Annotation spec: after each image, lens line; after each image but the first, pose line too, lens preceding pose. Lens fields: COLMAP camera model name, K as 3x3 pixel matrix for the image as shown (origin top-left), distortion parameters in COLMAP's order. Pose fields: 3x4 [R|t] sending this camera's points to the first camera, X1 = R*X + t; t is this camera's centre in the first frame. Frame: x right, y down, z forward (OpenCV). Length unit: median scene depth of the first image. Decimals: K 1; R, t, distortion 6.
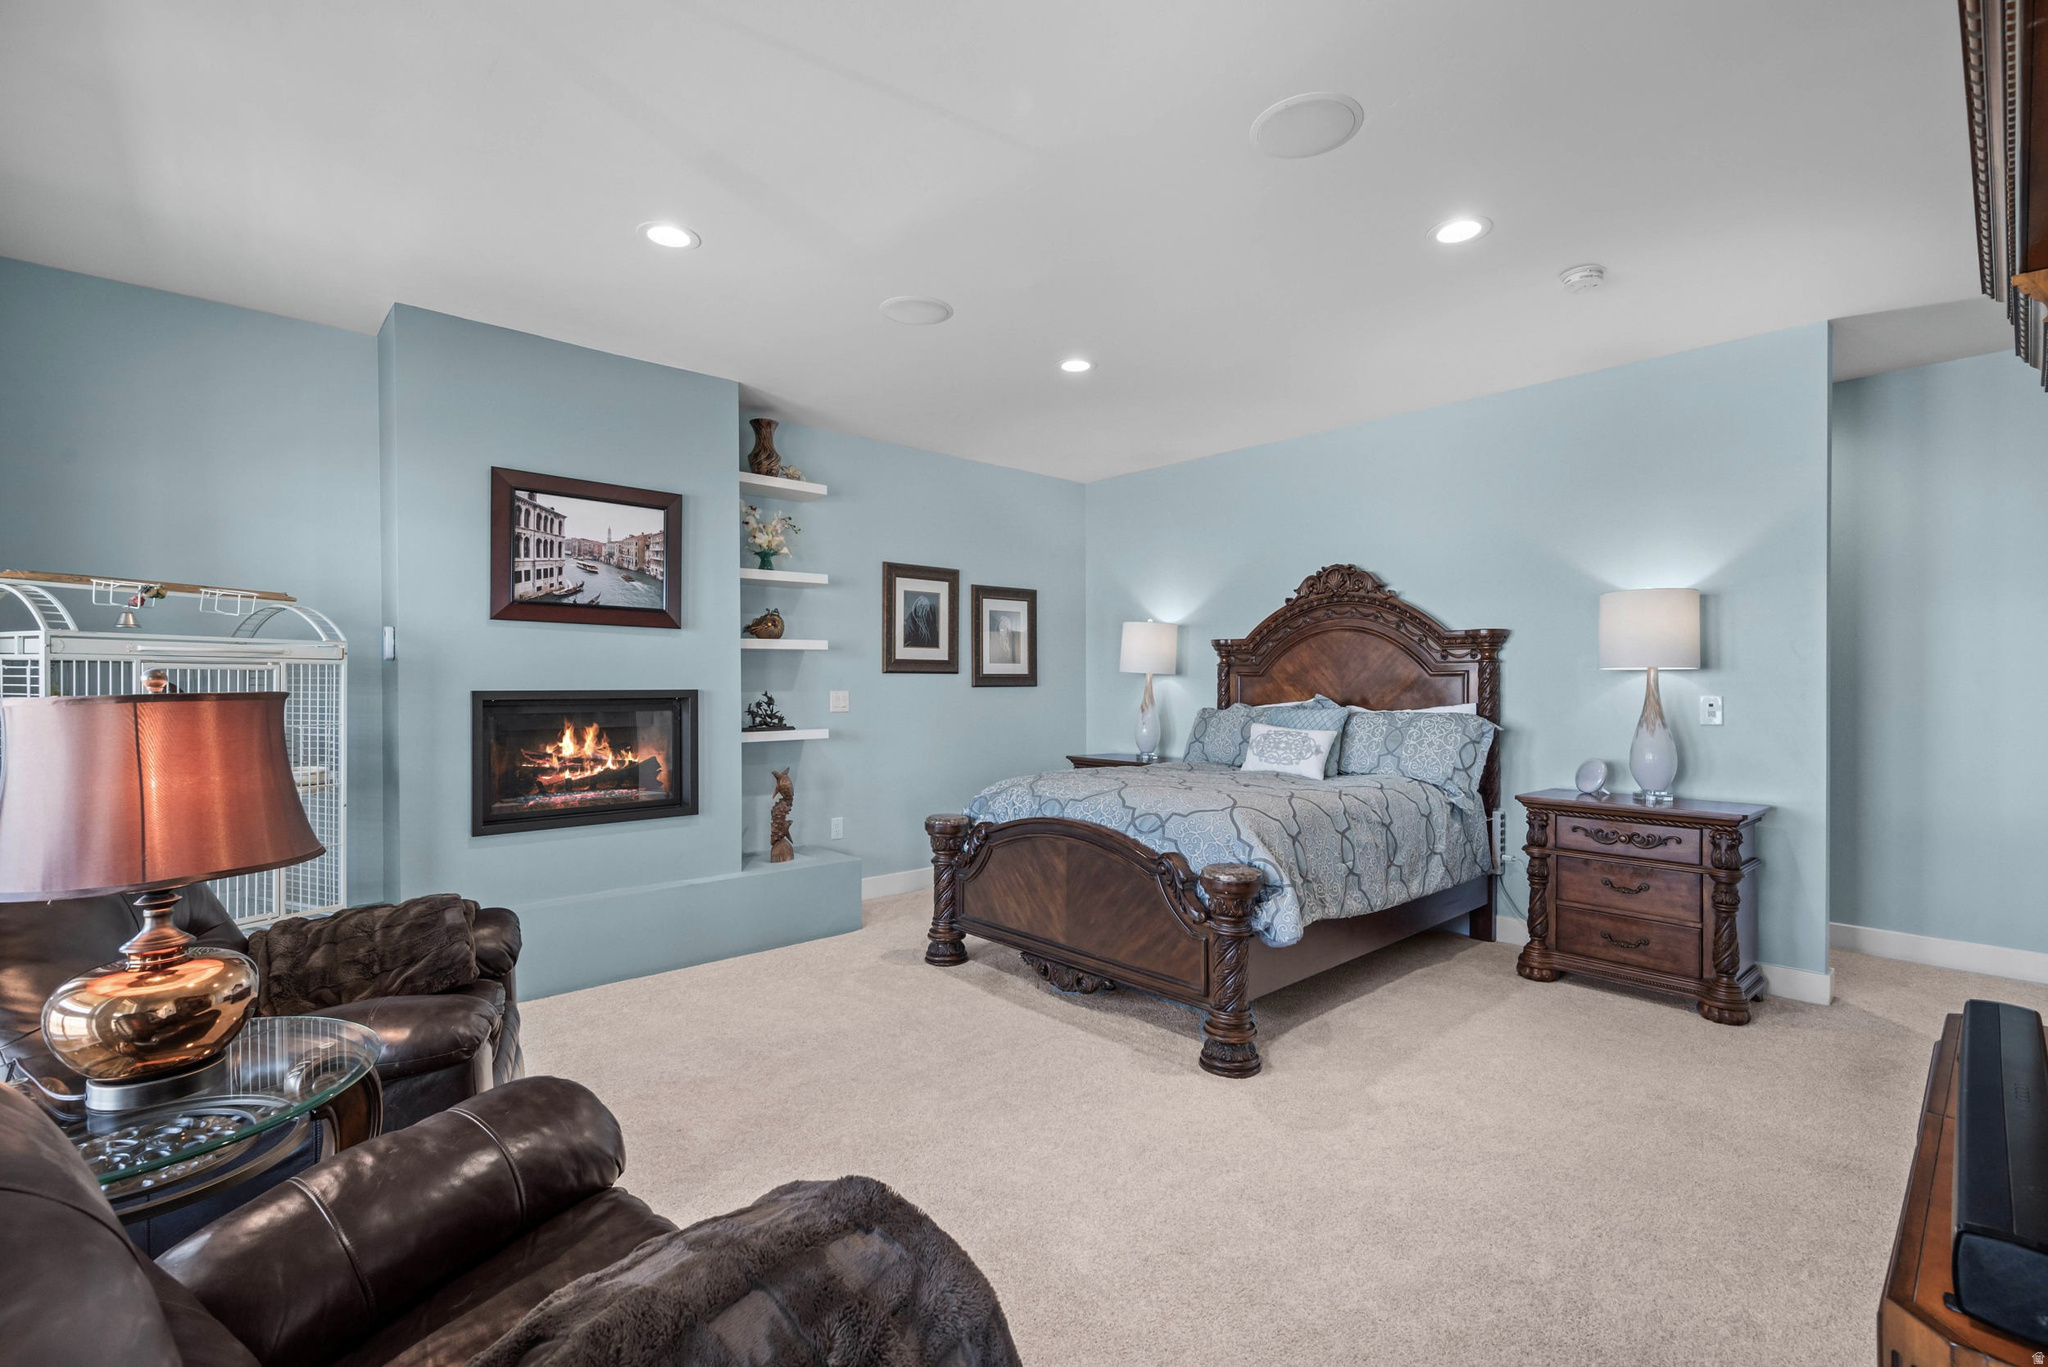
lens RADIAL K [[941.0, 0, 1023.4], [0, 941.0, 685.5], [0, 0, 1]] dist [-0.000111, 0.000144]
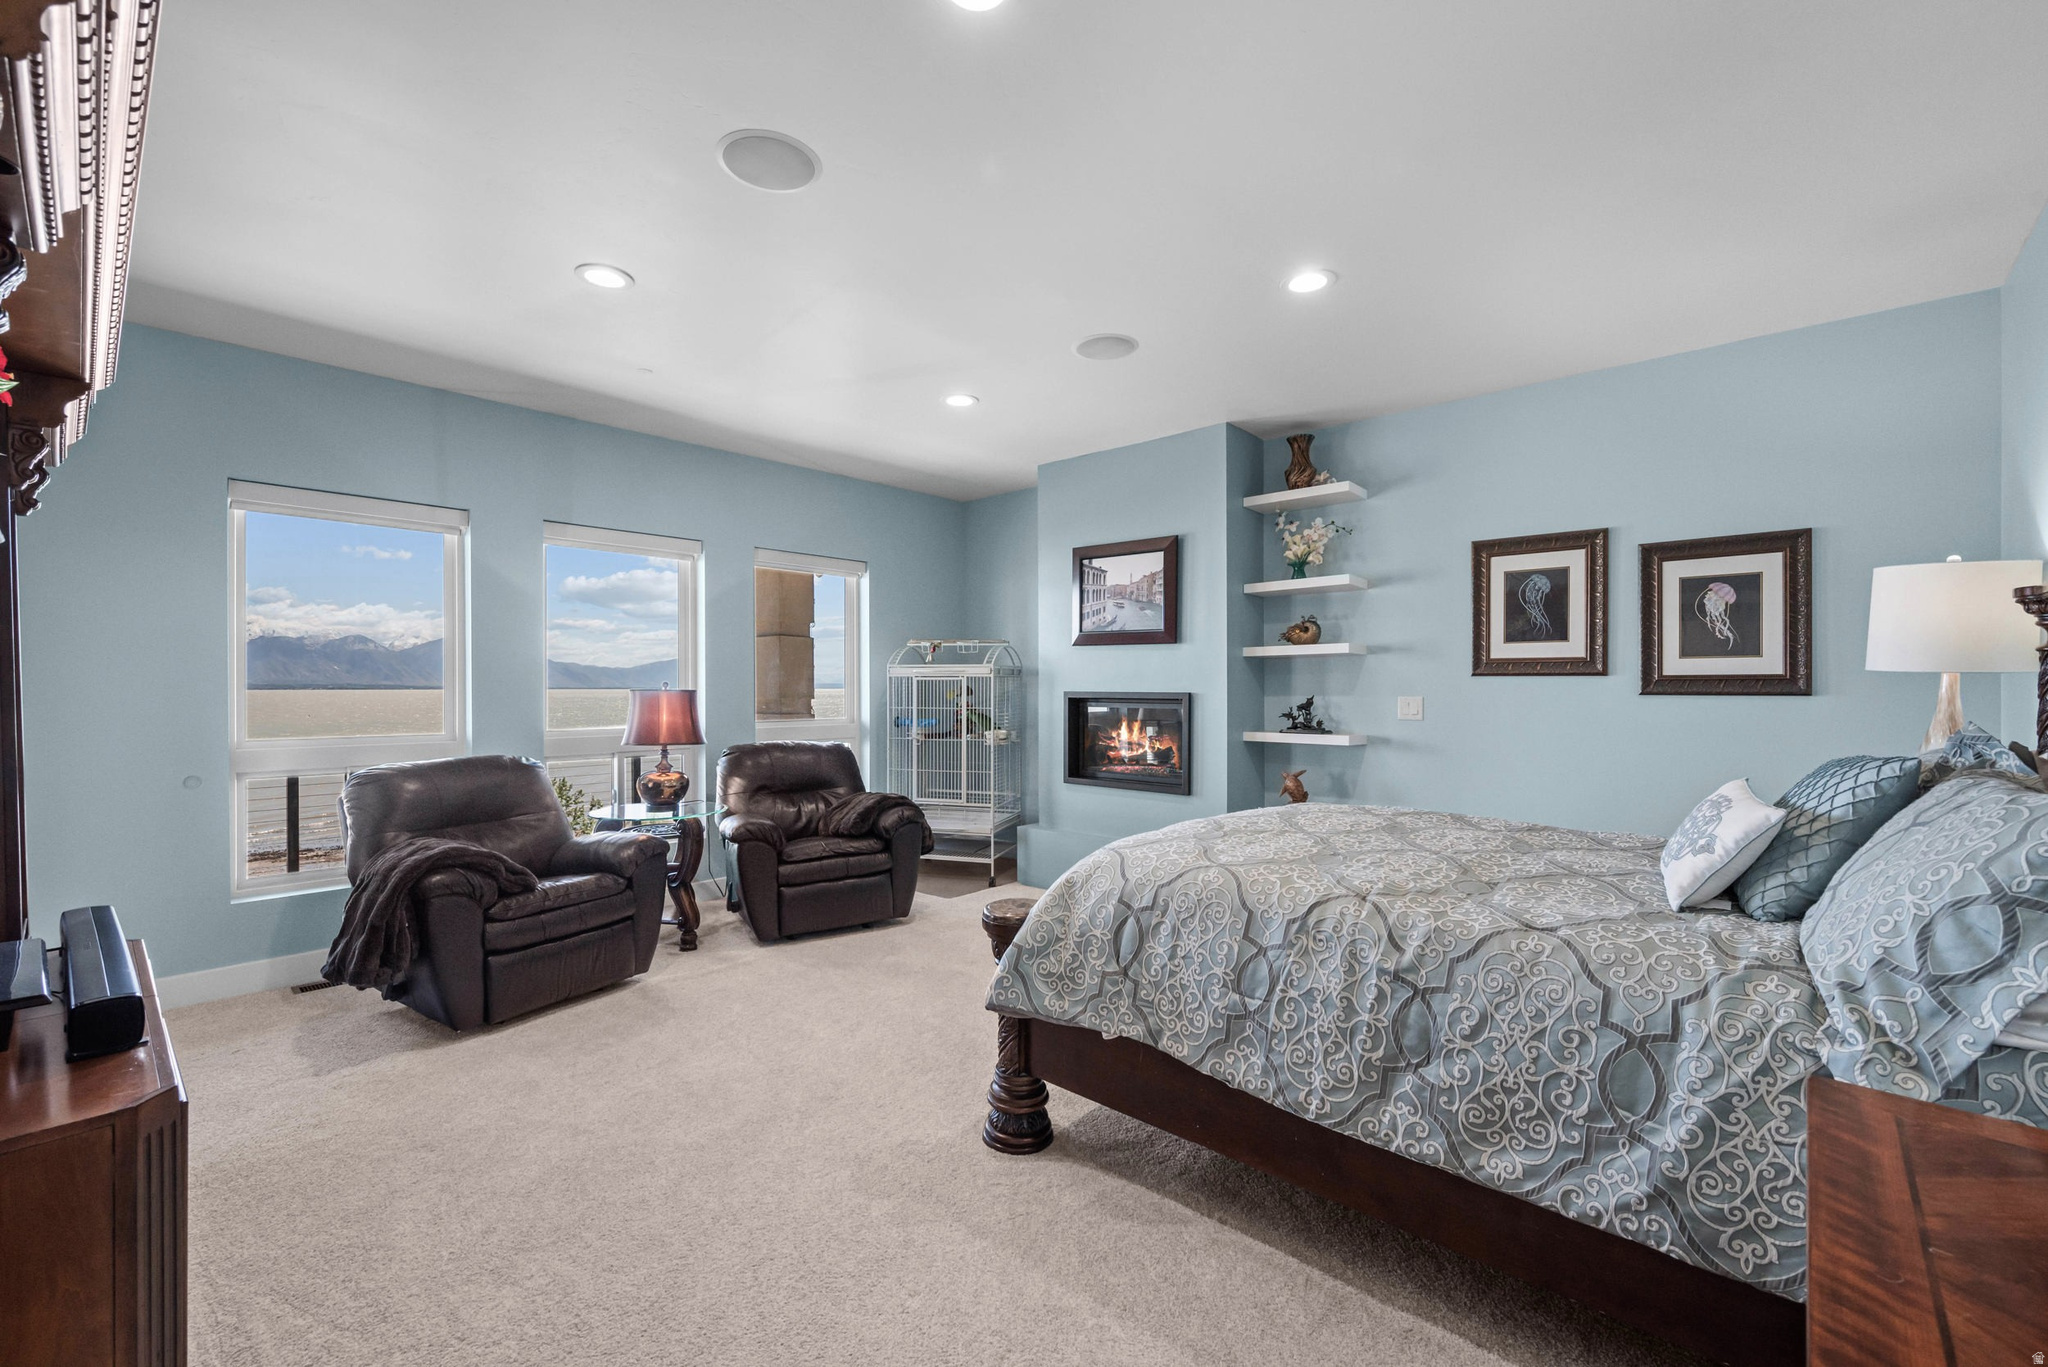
lens RADIAL K [[883.8, 0, 1024.0], [0, 883.8, 684.8], [0, 0, 1]] dist [-0.003140, -0.000039]
pose [[0.072259, 0.001222, -0.997385, 0.805672], [-0.001260, 0.999999, 0.001134, -0.008041], [0.997385, 0.001174, 0.072260, 0.745890]]
